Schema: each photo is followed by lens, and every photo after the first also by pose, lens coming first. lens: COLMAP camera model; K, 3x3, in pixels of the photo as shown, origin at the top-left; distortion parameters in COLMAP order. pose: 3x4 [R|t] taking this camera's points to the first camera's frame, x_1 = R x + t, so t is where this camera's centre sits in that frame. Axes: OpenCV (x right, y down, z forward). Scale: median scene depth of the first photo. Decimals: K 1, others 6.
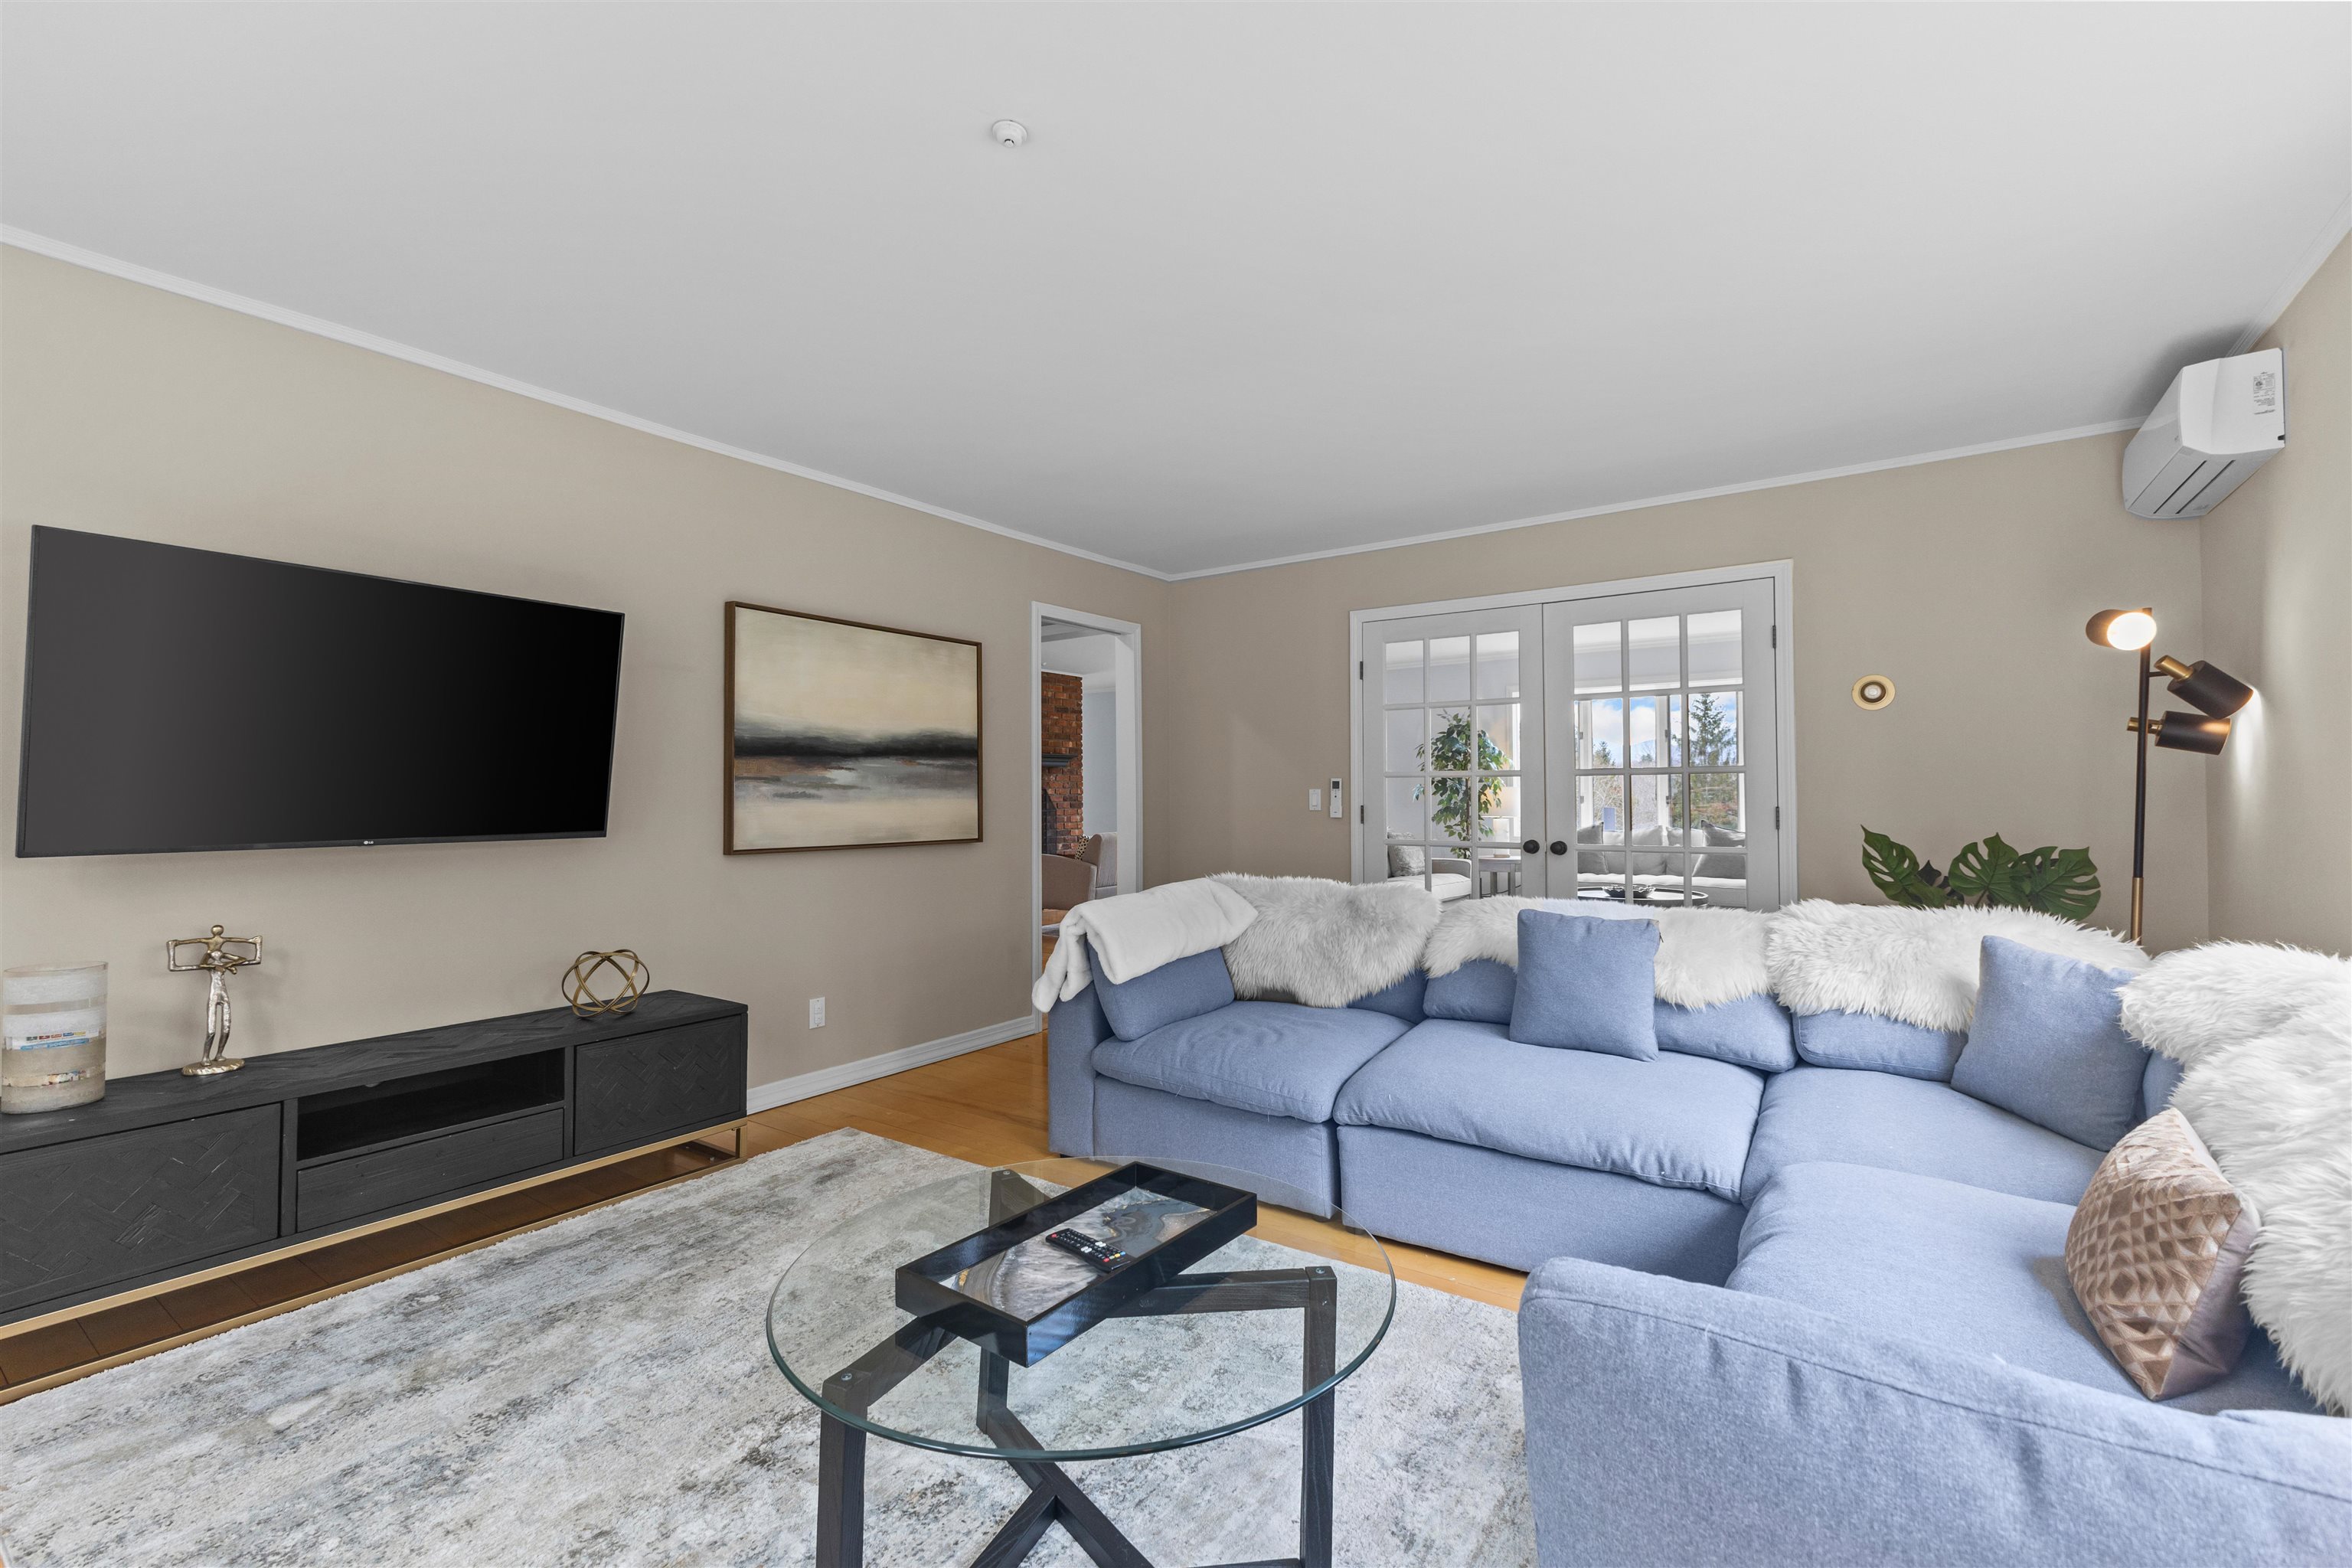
lens RADIAL K [[1029.3, 0, 1179.2], [0, 1029.3, 779.4], [0, 0, 1]] dist [0.002974, 0.000719]
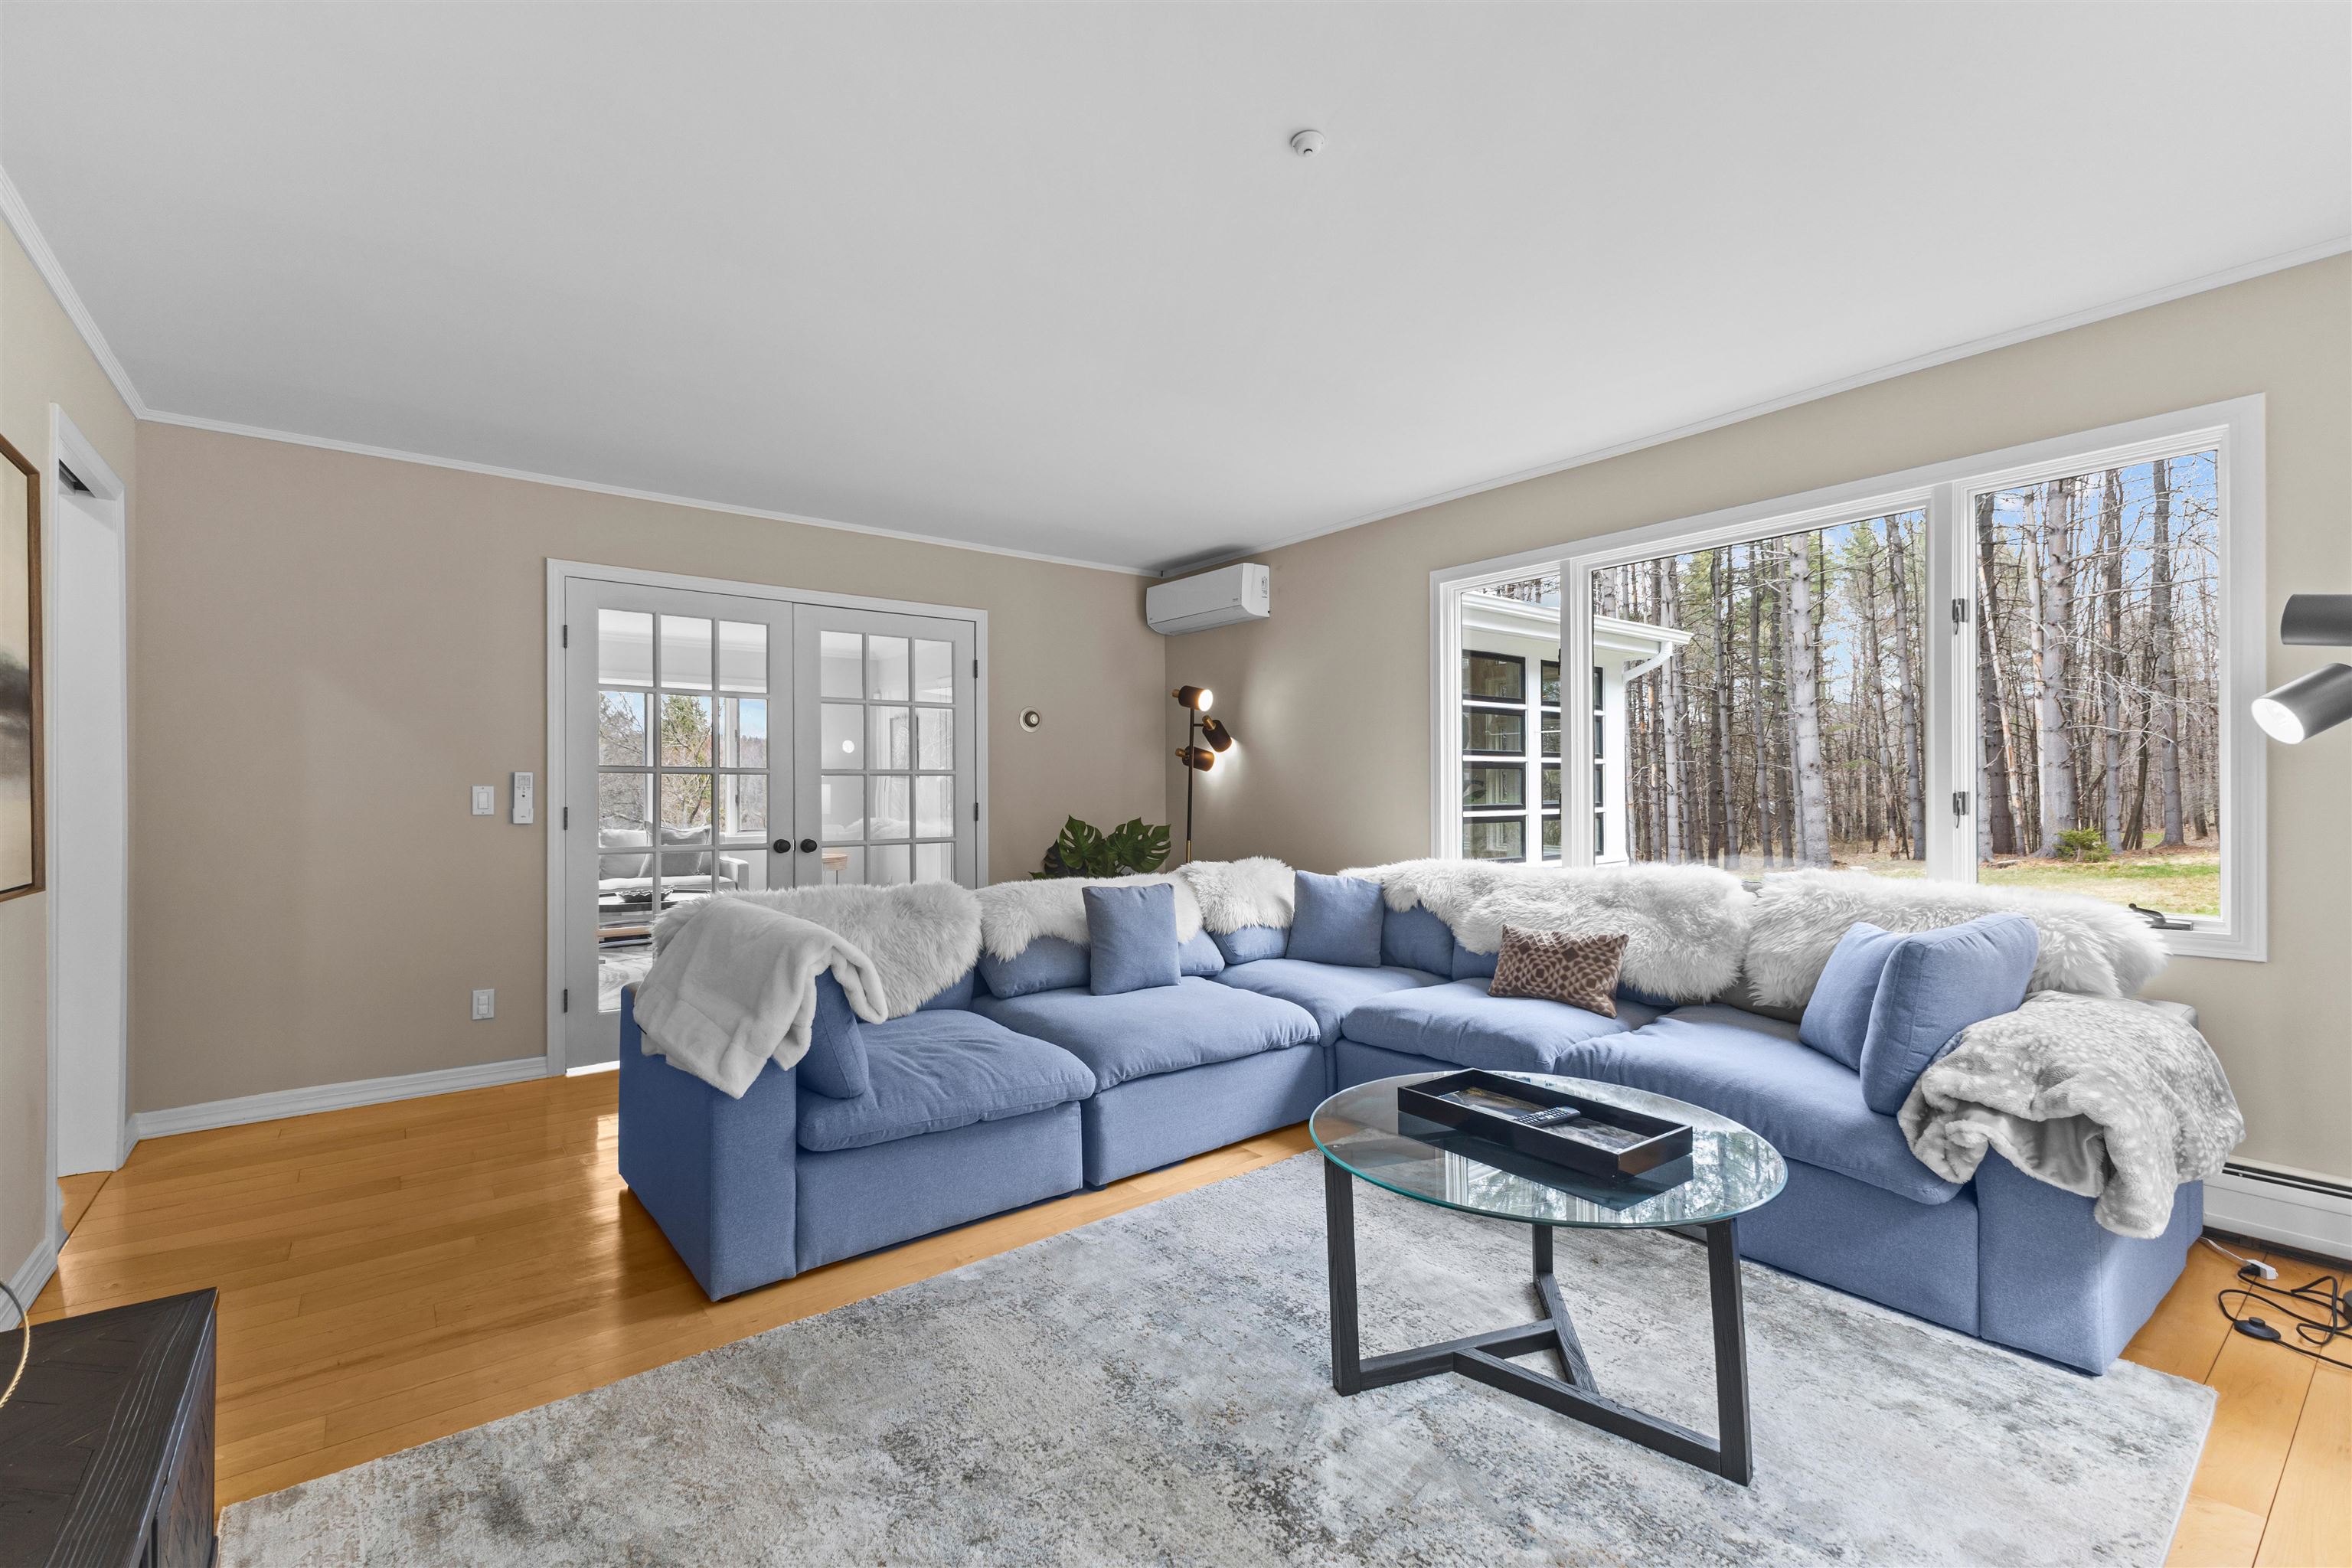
lens RADIAL K [[1029.3, 0, 1187.7], [0, 1029.3, 788.3], [0, 0, 1]] dist [0.002974, 0.000719]
pose [[0.273078, 0.006405, 0.961971, -0.512881], [-0.011739, 0.999926, -0.003325, 0.008972], [-0.961920, -0.010385, 0.273133, 0.362421]]
